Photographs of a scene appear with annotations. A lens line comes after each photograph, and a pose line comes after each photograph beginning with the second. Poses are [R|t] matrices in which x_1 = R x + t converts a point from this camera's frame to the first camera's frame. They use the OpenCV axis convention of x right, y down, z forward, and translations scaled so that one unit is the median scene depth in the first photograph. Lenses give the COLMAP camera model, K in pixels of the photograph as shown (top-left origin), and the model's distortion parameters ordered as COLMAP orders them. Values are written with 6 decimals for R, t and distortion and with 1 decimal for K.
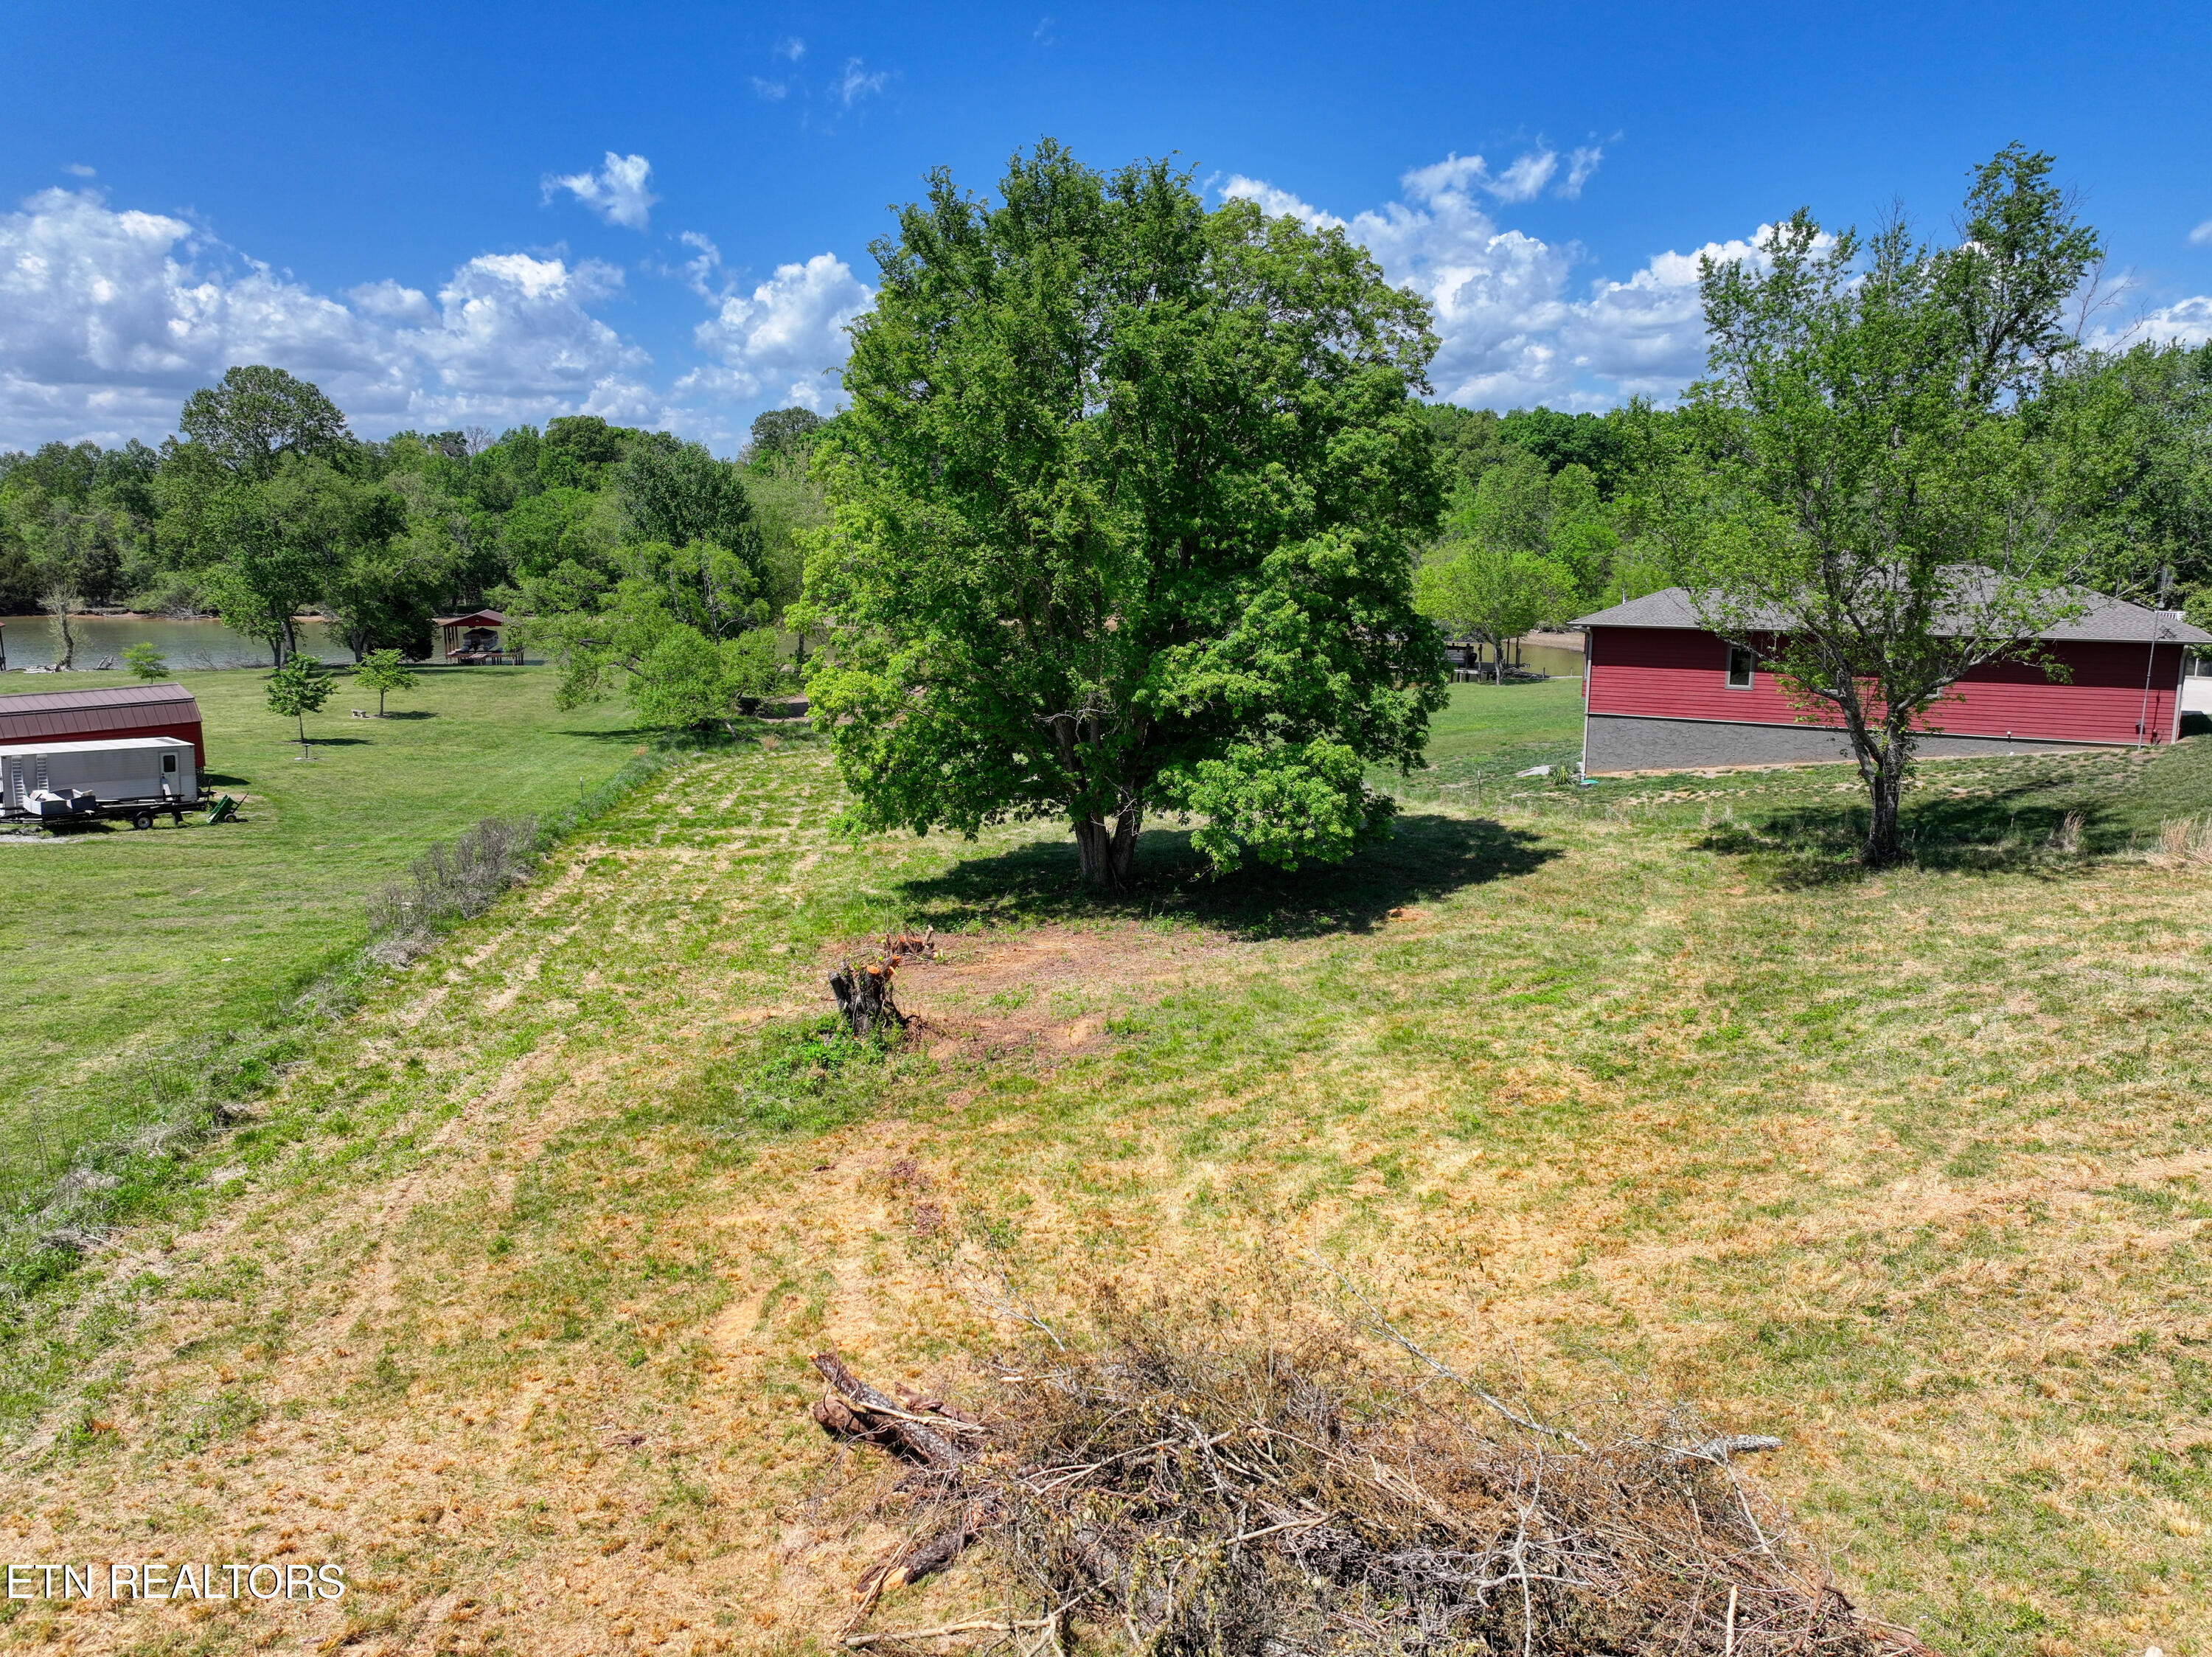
lens RADIAL K [[1547.3, 0, 1098.1], [0, 1547.3, 836.6], [0, 0, 1]] dist [-0.006504, 0.017465]
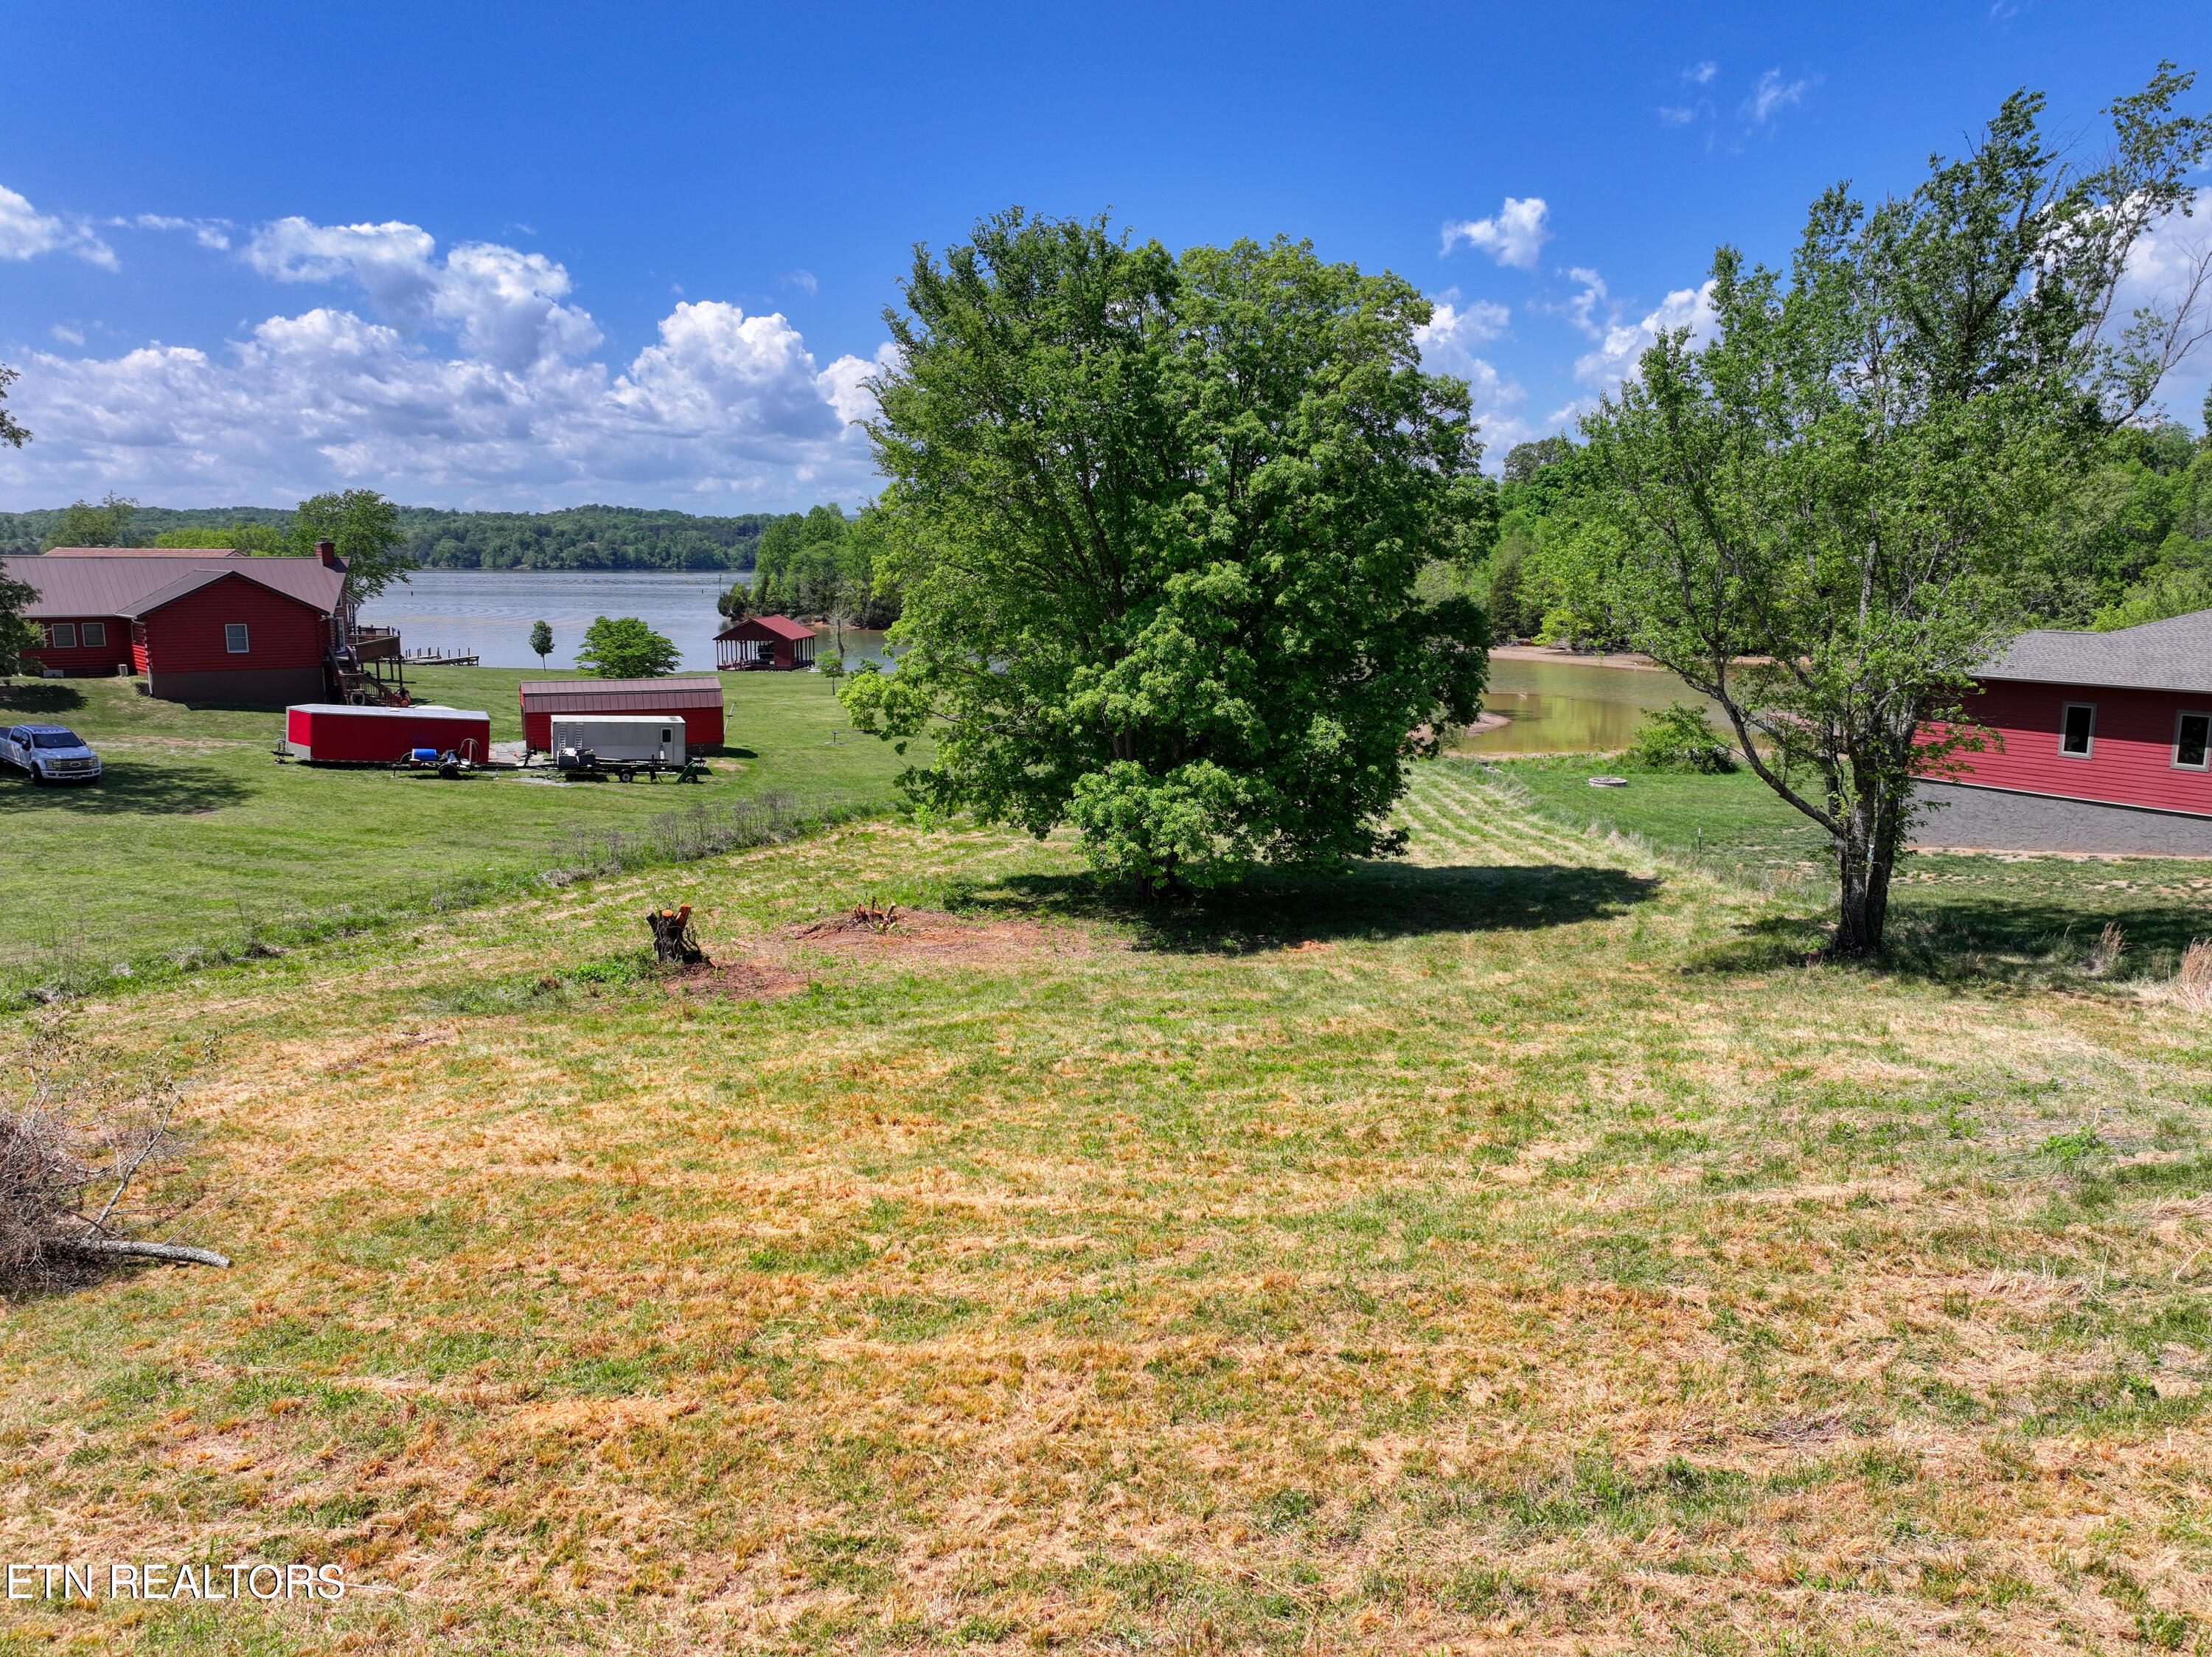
lens RADIAL K [[1547.3, 0, 1120.6], [0, 1547.3, 810.0], [0, 0, 1]] dist [-0.006504, 0.017465]
pose [[0.865383, 0.082176, -0.494327, 0.541714], [-0.100392, 0.994894, -0.010358, -0.013914], [0.490952, 0.058590, 0.869214, 0.081065]]
